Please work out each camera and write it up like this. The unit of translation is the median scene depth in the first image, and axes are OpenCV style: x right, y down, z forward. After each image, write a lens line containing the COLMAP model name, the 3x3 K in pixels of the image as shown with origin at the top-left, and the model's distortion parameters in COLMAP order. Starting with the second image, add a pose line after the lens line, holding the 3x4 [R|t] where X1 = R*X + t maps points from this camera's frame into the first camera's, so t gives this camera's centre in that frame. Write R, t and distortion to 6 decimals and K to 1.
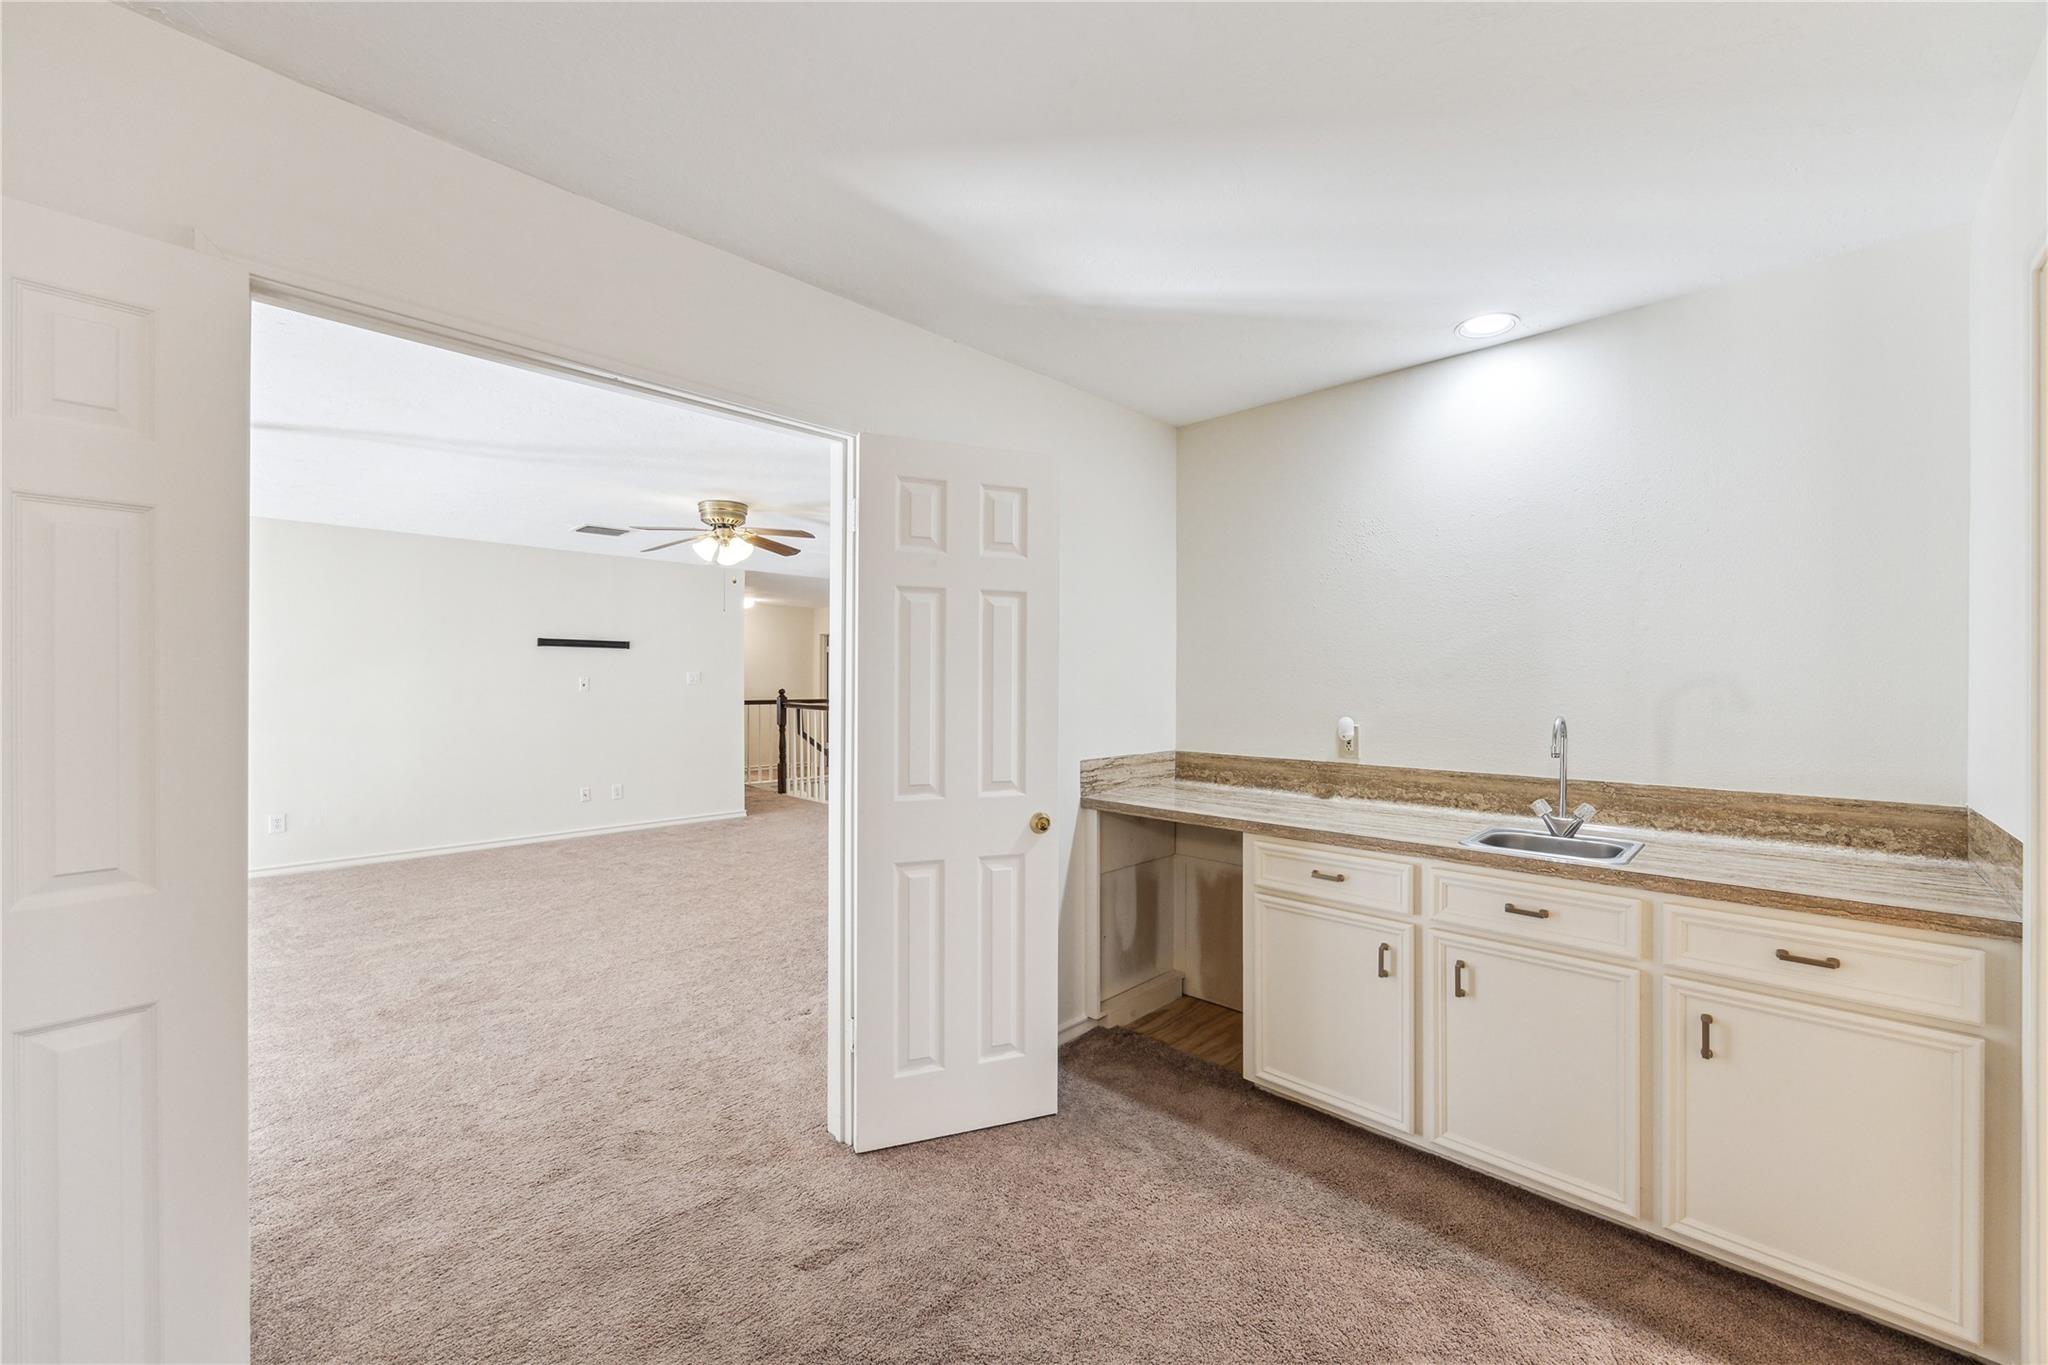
lens RADIAL K [[816.2, 0, 1037.2], [0, 816.2, 681.5], [0, 0, 1]] dist [-0.001162, -0.000680]
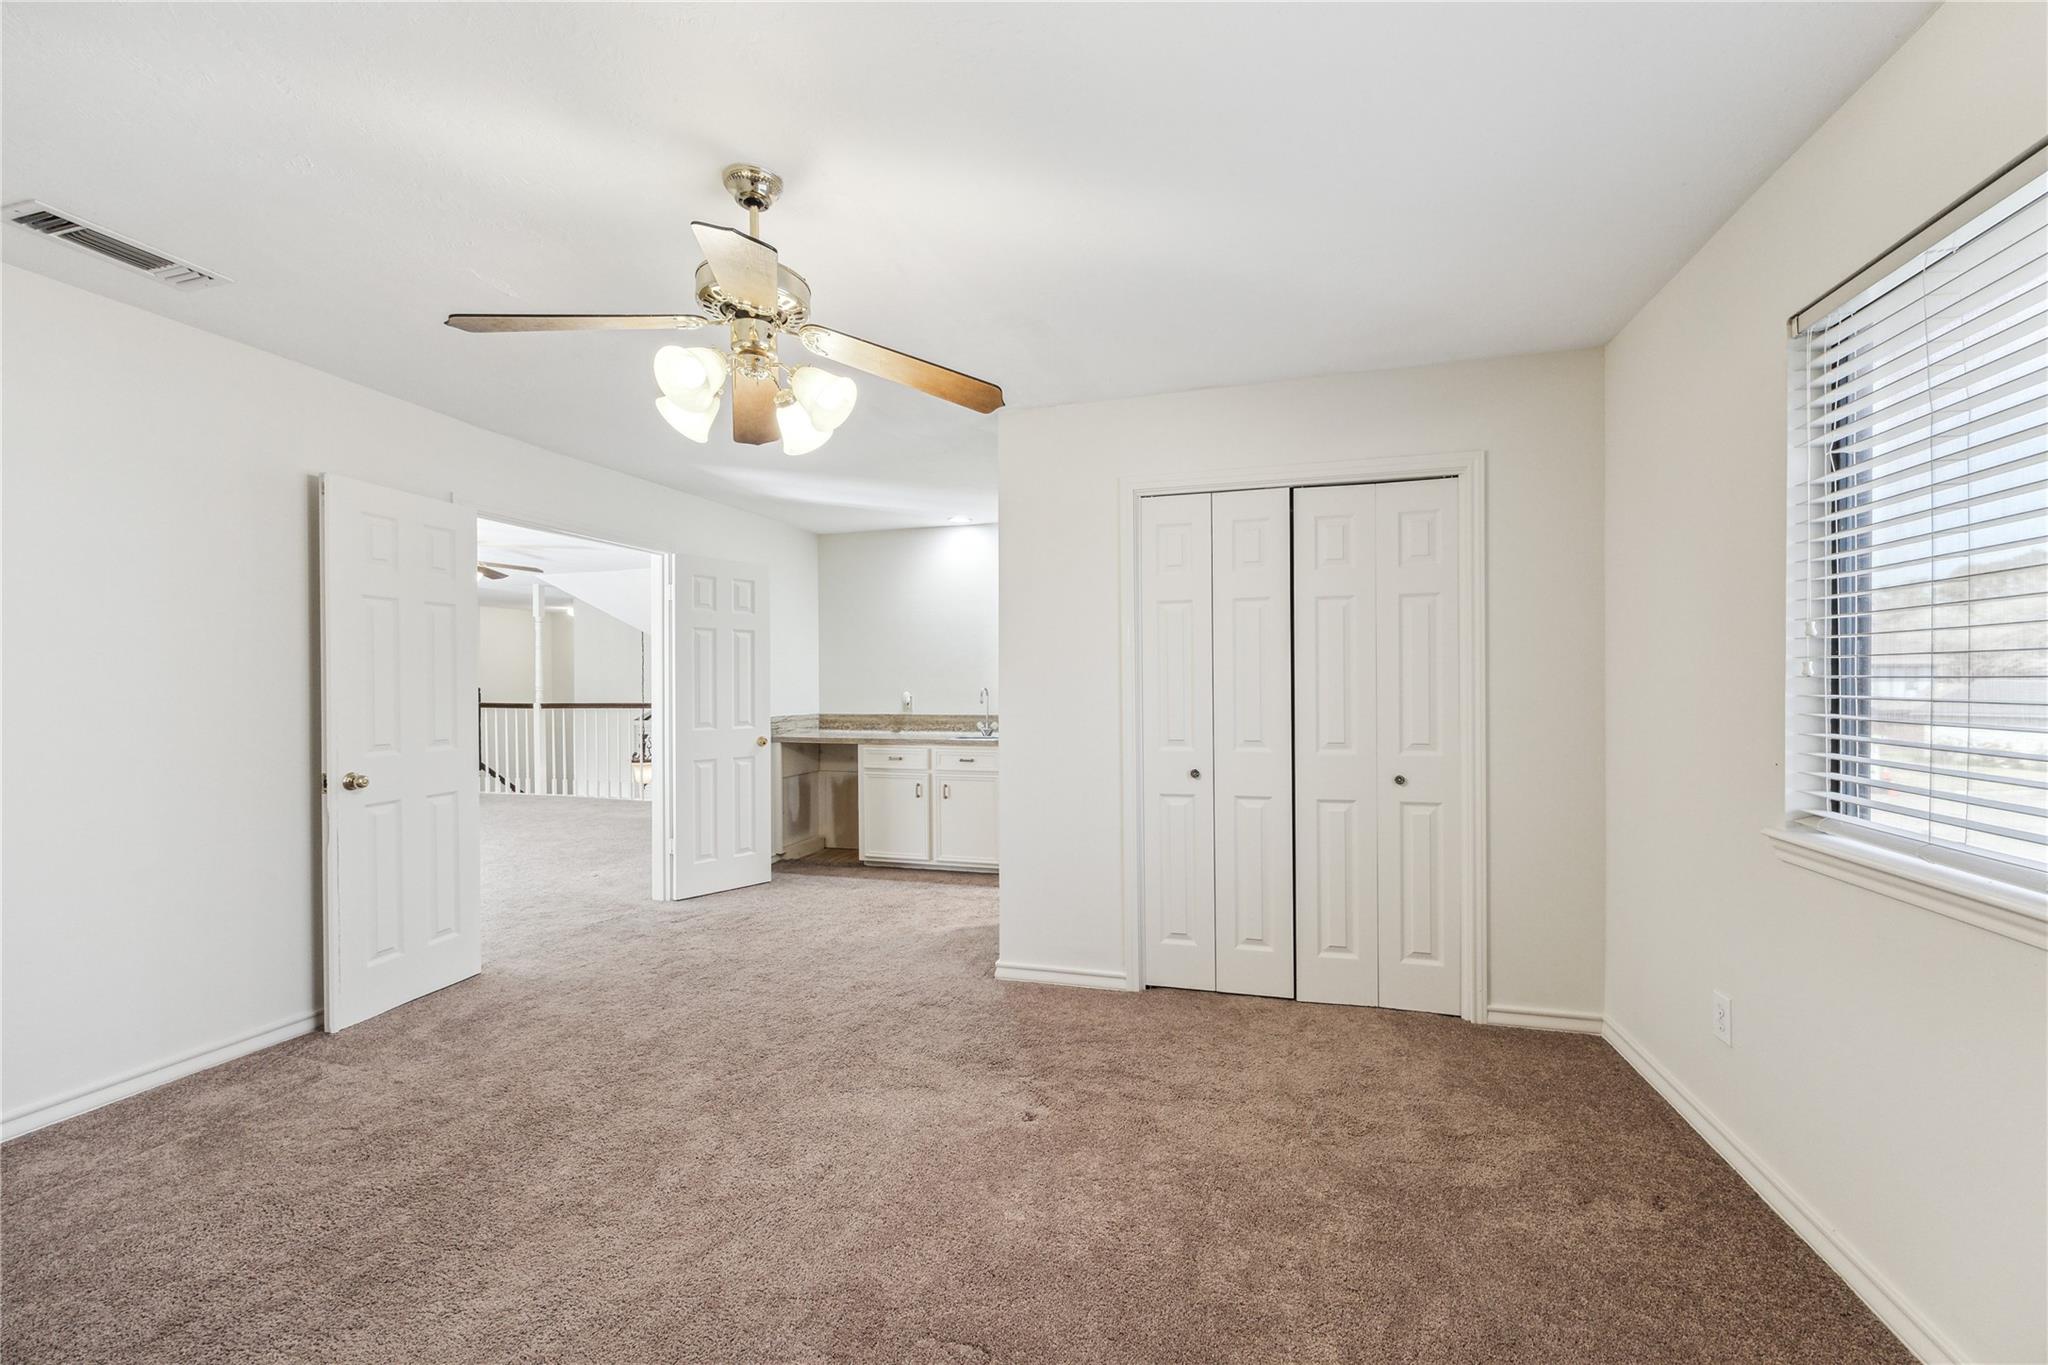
lens RADIAL K [[816.2, 0, 1034.5], [0, 816.2, 685.3], [0, 0, 1]] dist [-0.001162, -0.000680]
pose [[0.889617, -0.008099, 0.456636, -0.274928], [0.007650, 0.999967, 0.002833, 0.024605], [-0.456644, 0.000973, 0.889649, -0.984169]]
